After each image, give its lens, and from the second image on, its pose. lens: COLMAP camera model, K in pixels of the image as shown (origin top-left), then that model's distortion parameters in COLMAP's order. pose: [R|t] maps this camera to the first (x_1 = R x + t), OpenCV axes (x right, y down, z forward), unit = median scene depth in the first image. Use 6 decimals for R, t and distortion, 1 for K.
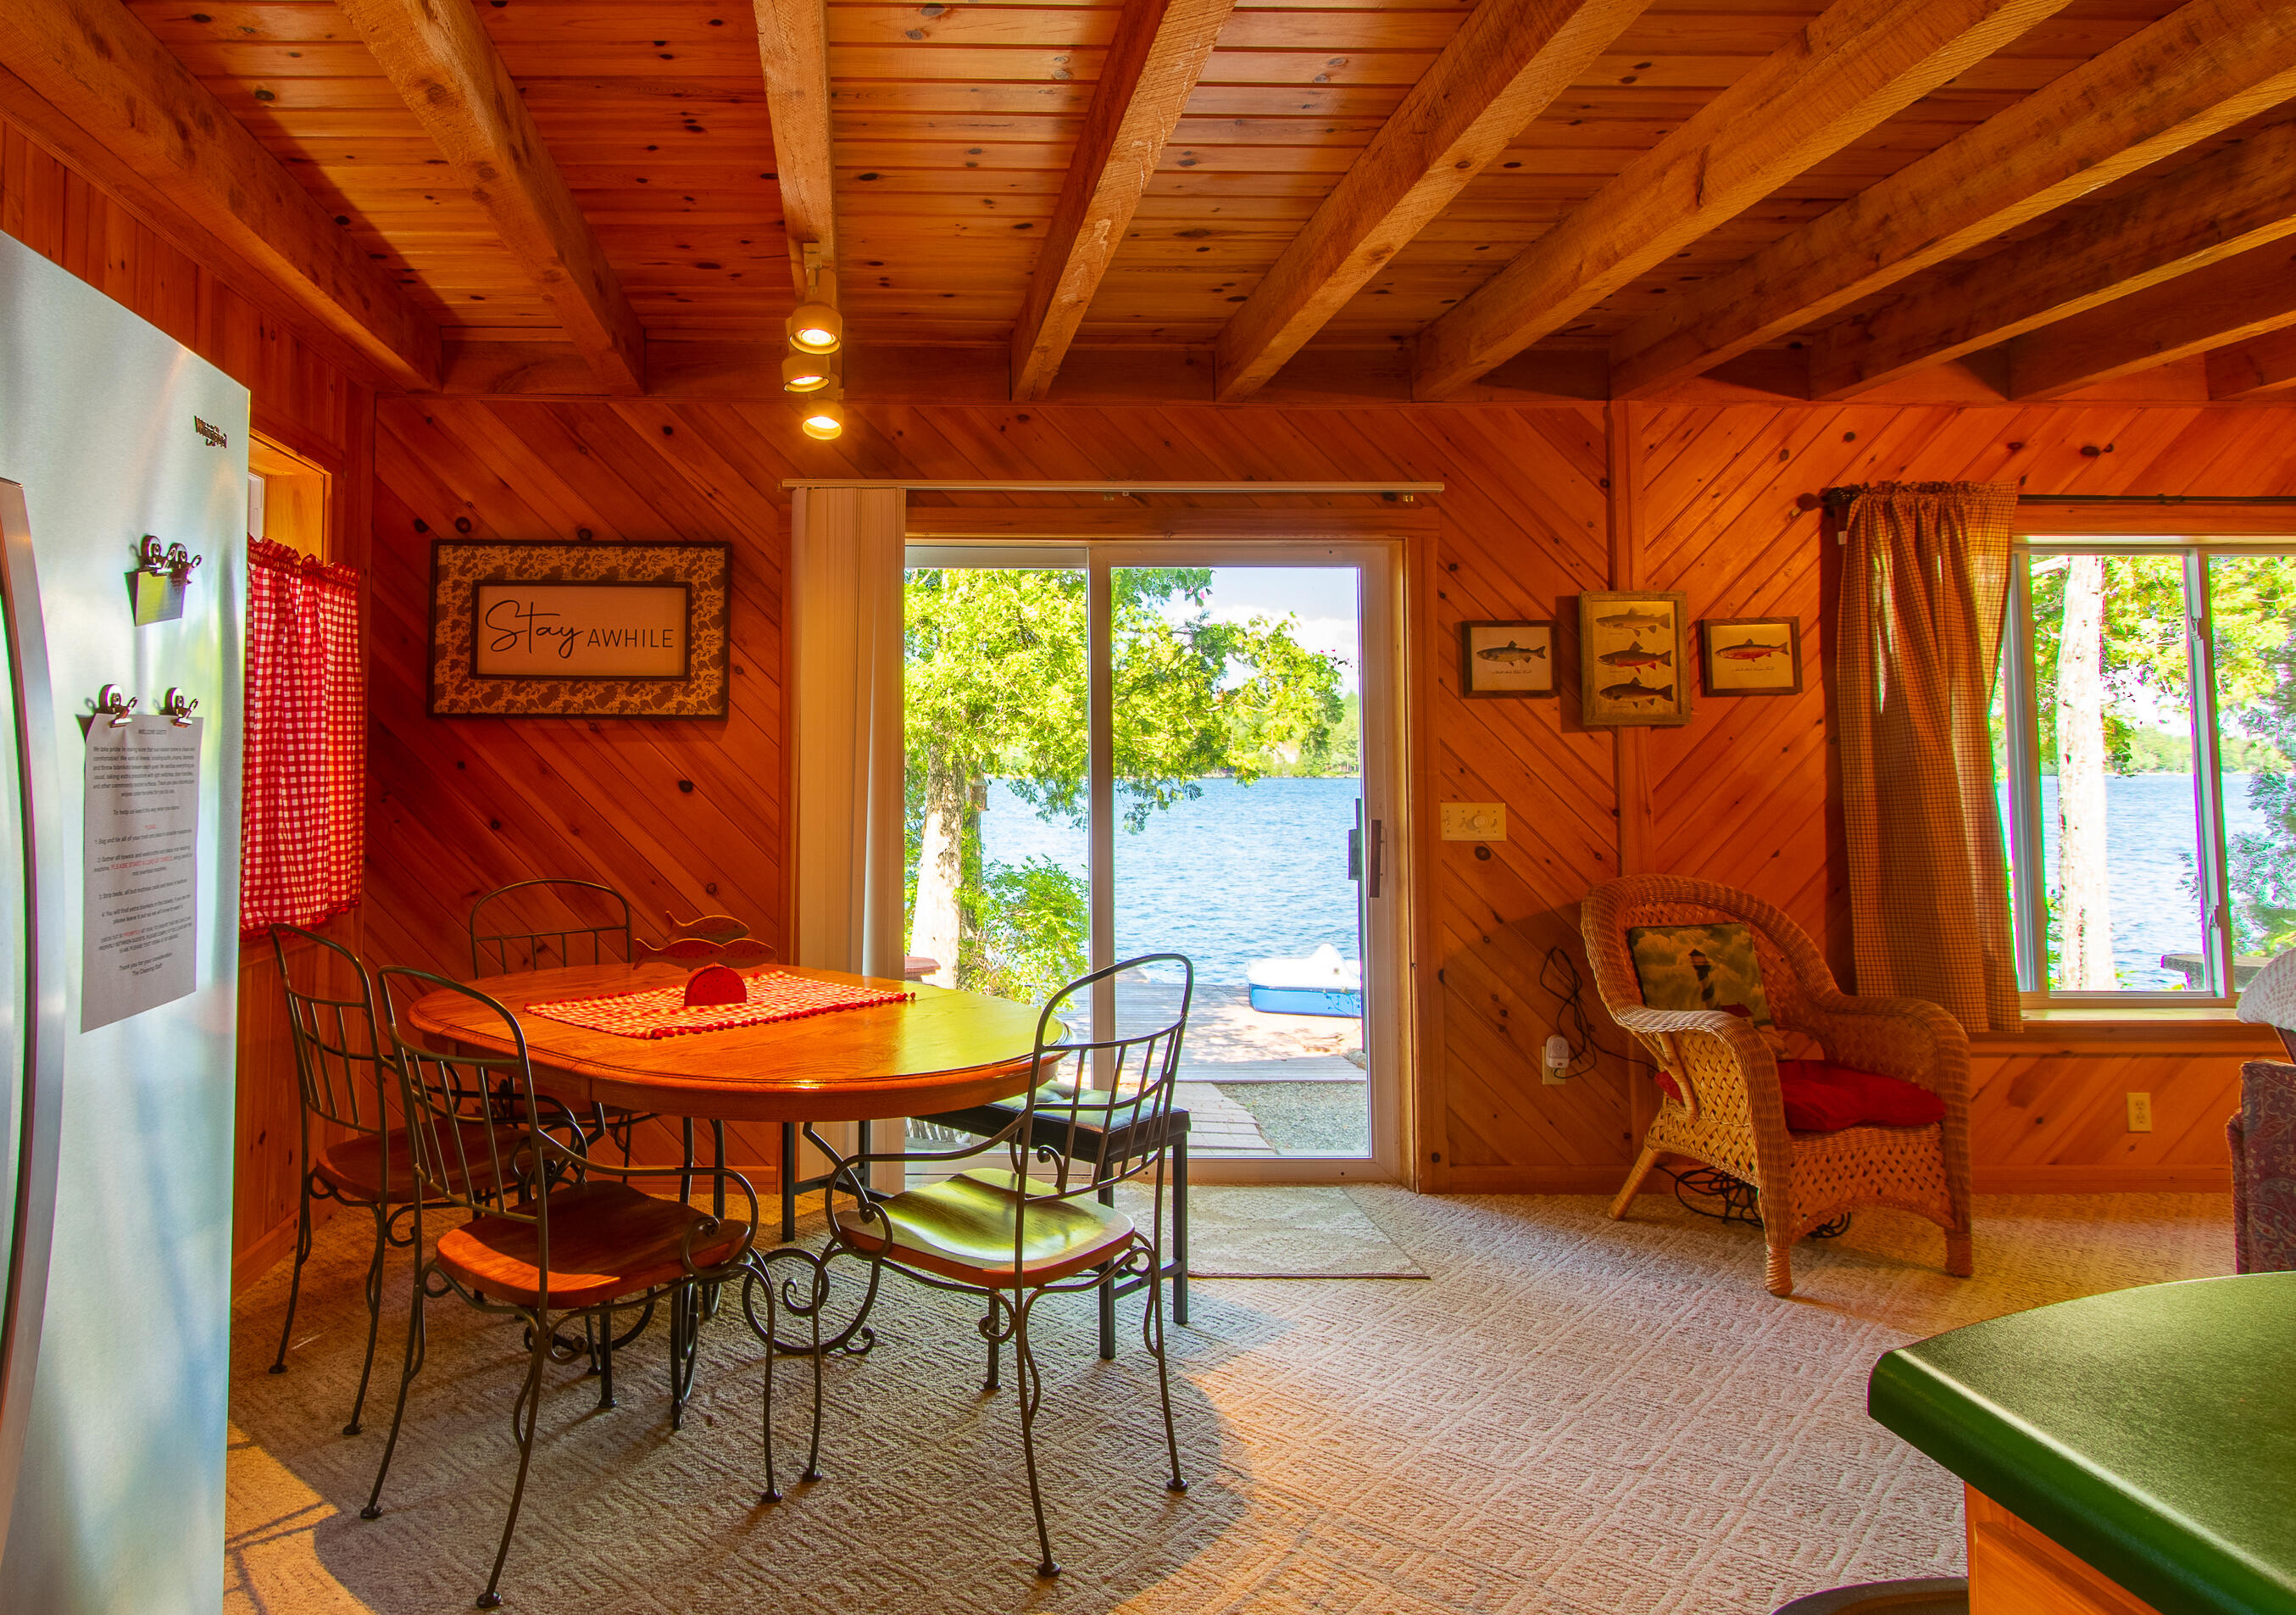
lens RADIAL K [[1411.2, 0, 870.3], [0, 1411.2, 692.4], [0, 0, 1]] dist [0.006001, -0.003388]
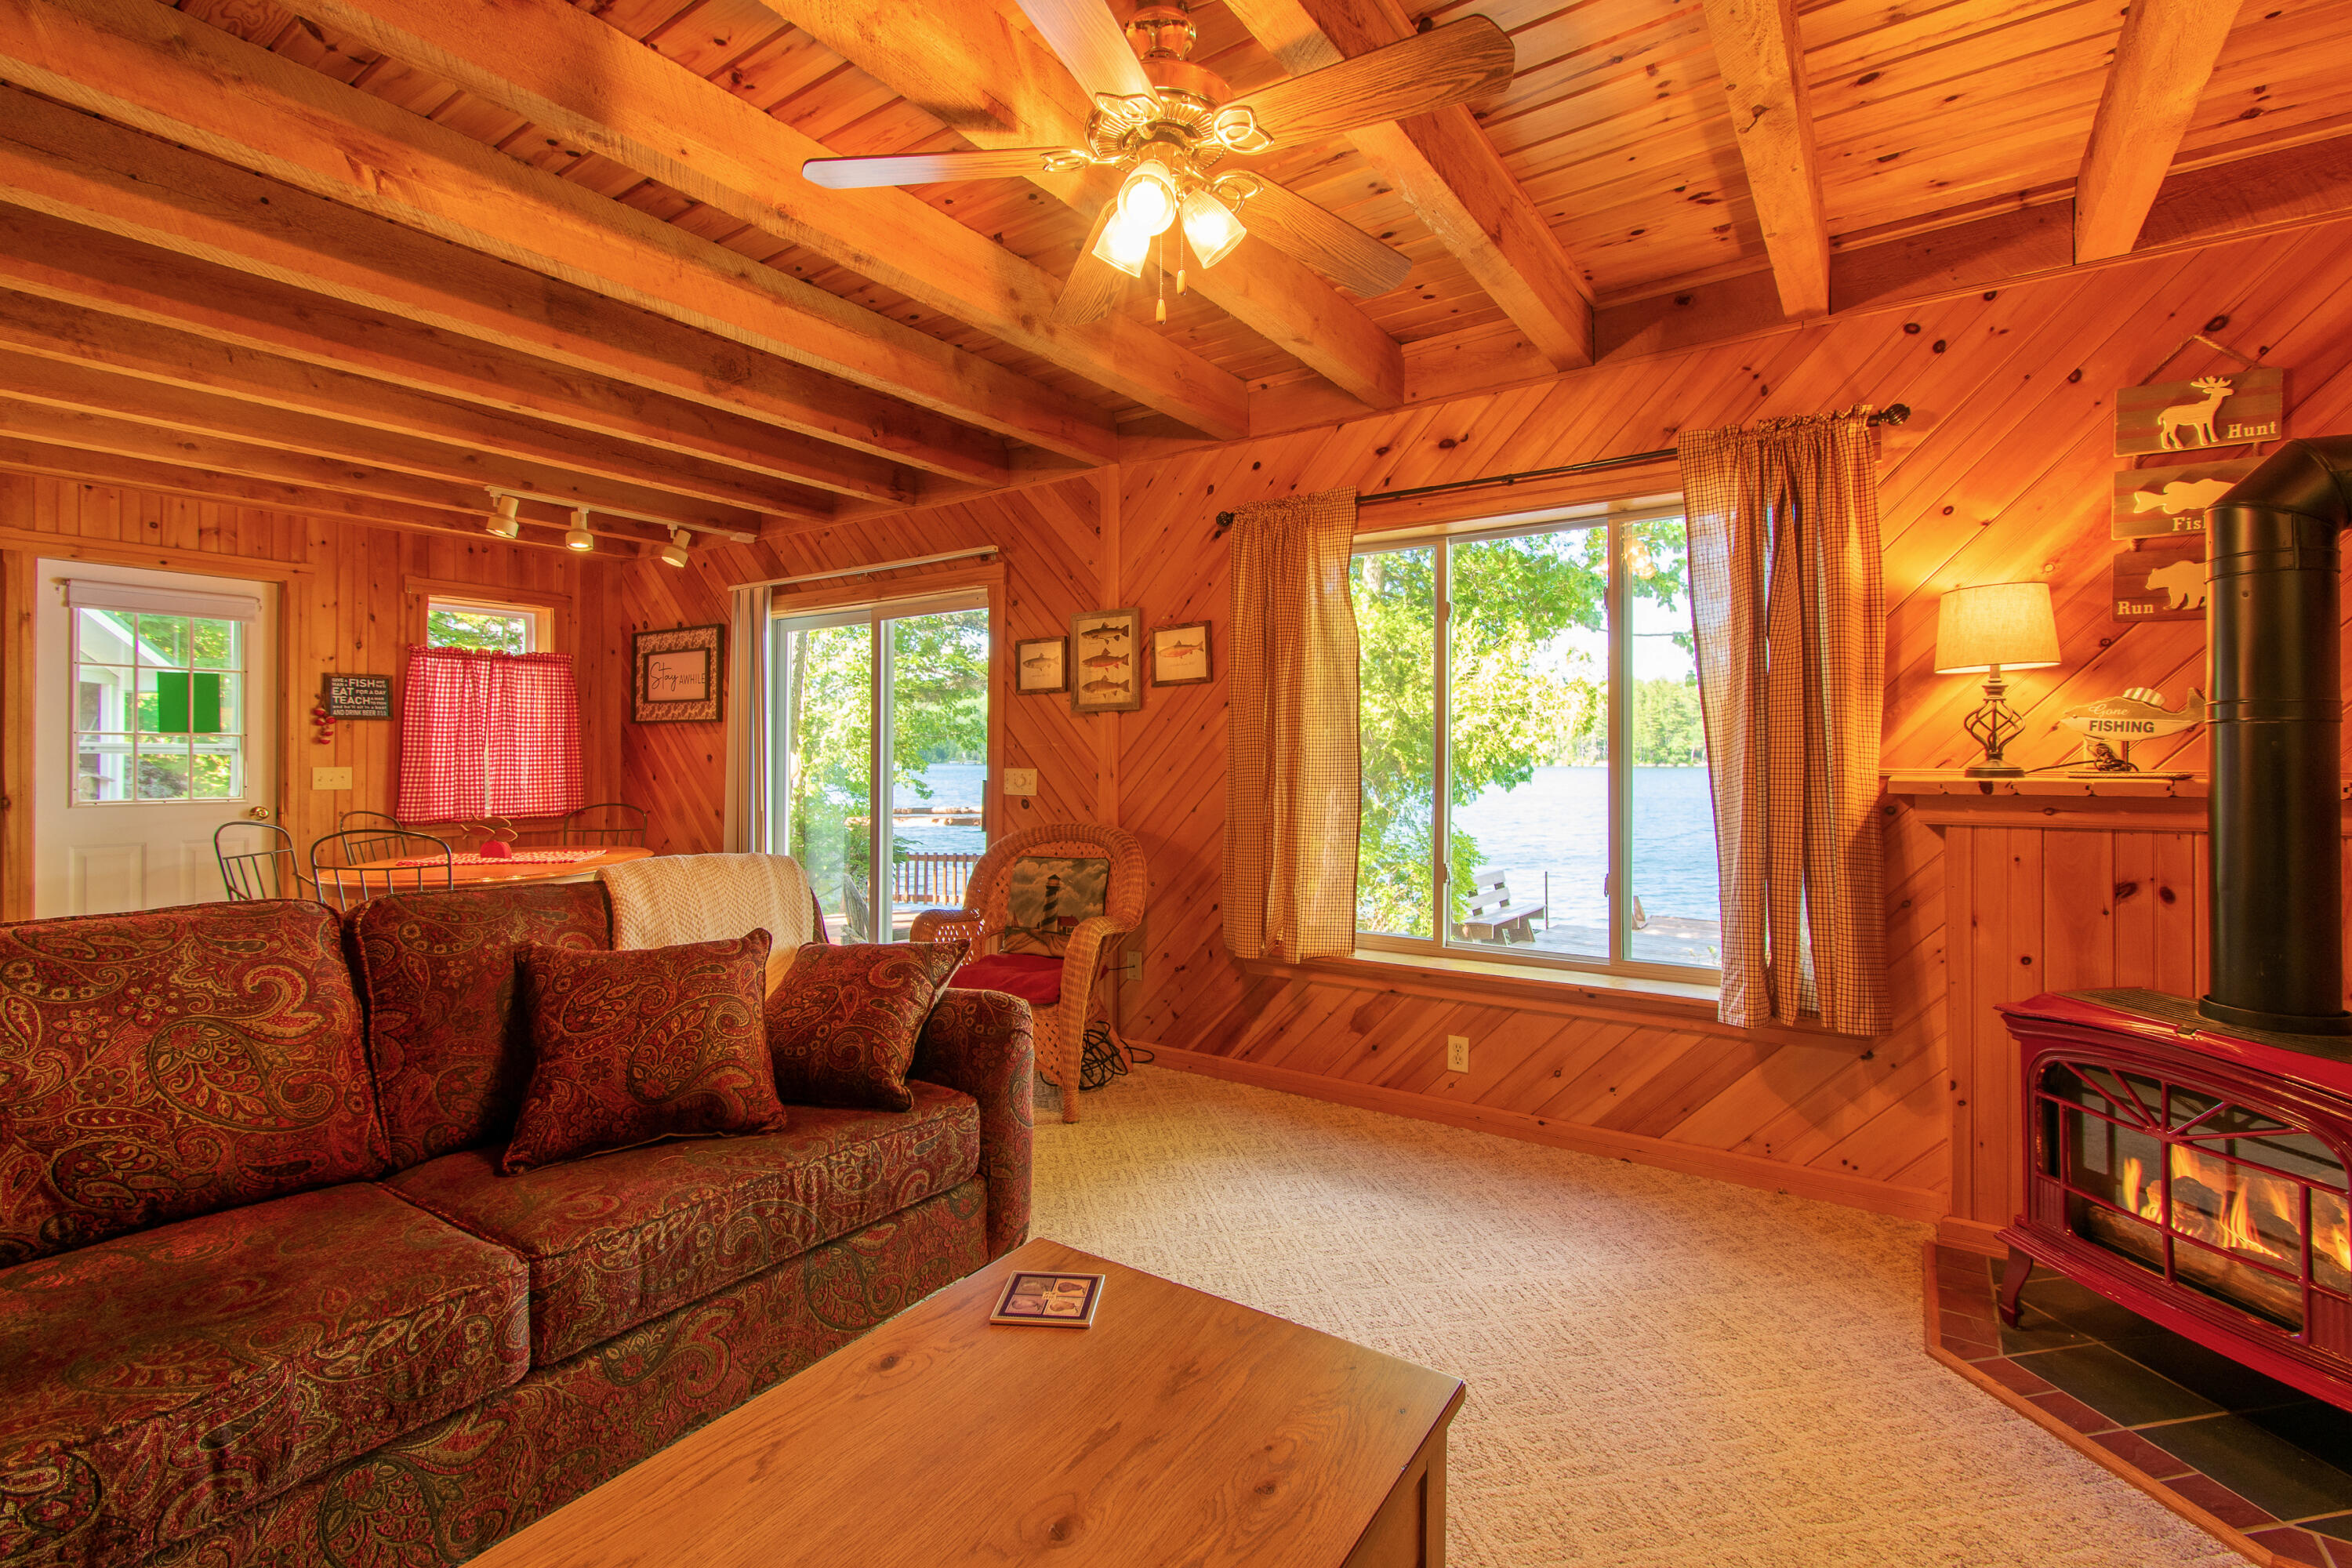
lens RADIAL K [[1063.8, 0, 1176.4], [0, 1063.8, 755.0], [0, 0, 1]] dist [0.005466, -0.001909]
pose [[0.818330, -0.003581, -0.574738, 1.169898], [0.033684, 0.998561, 0.041739, 0.024710], [0.573761, -0.053516, 0.817273, 0.213936]]
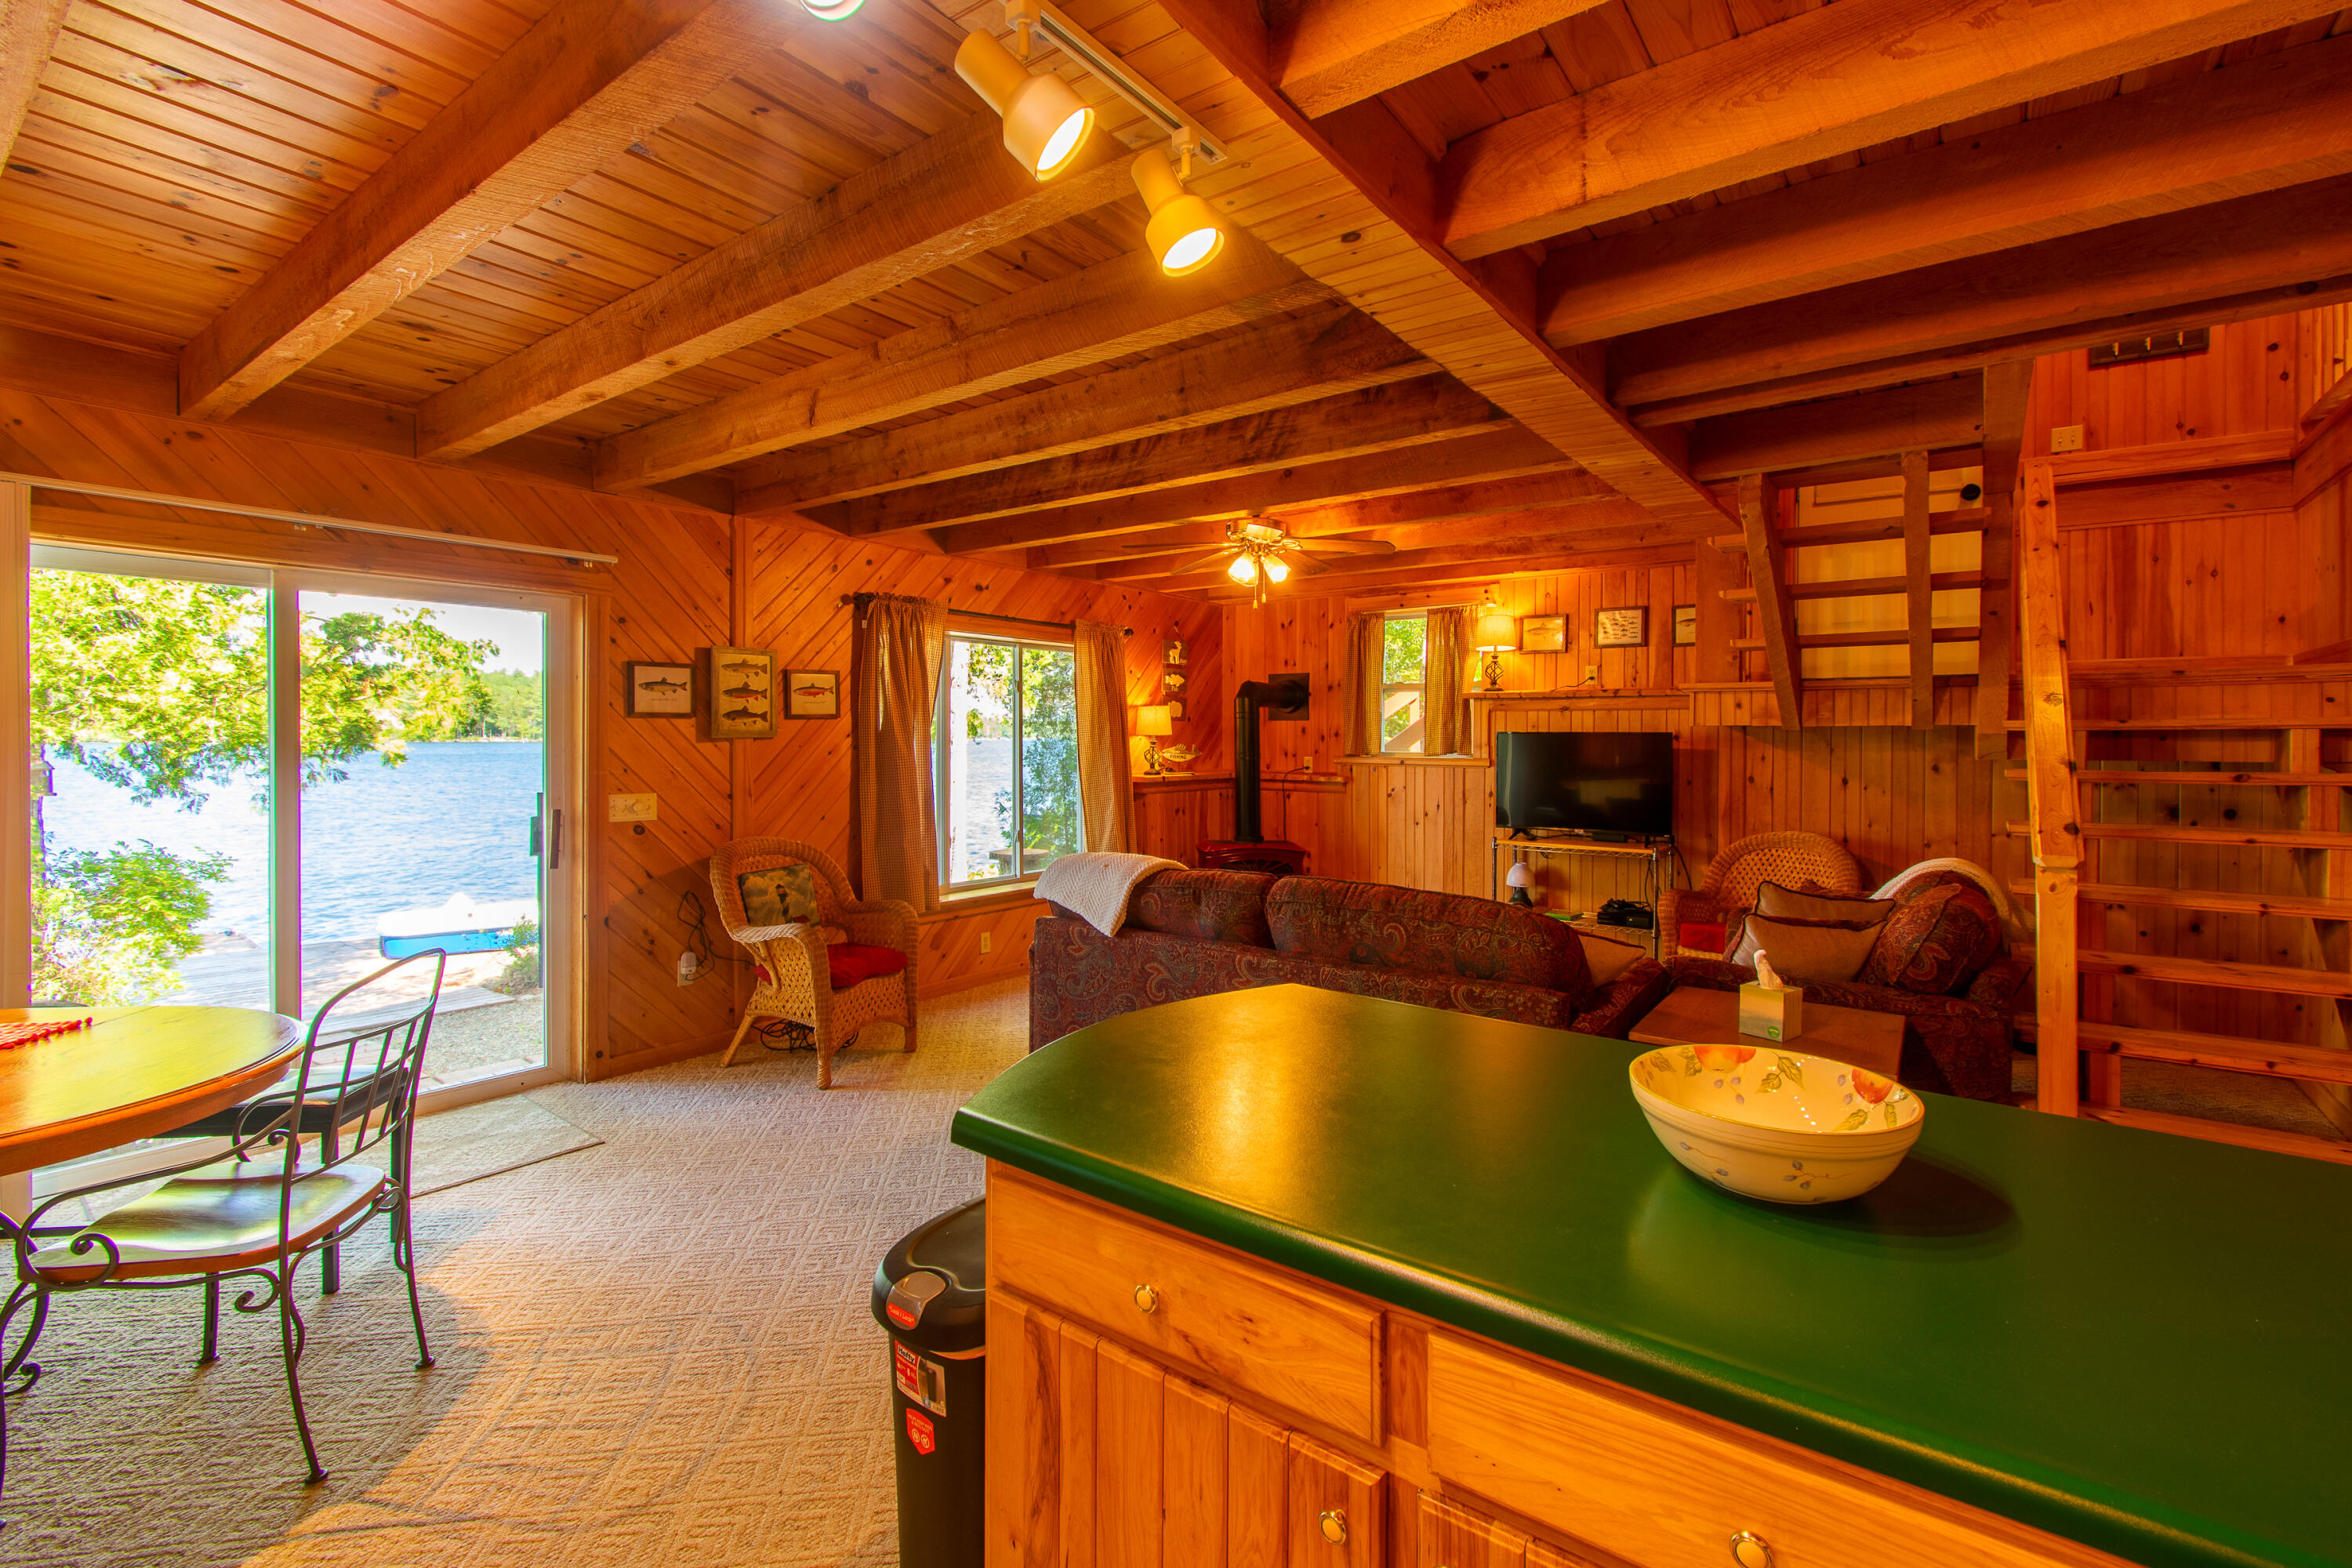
lens RADIAL K [[1063.8, 0, 1174.2], [0, 1063.8, 745.5], [0, 0, 1]] dist [0.005466, -0.001909]
pose [[0.607755, -0.004121, 0.794114, -0.076593], [-0.046374, 0.998096, 0.040672, -0.035397], [-0.792769, -0.061545, 0.606407, -0.044448]]
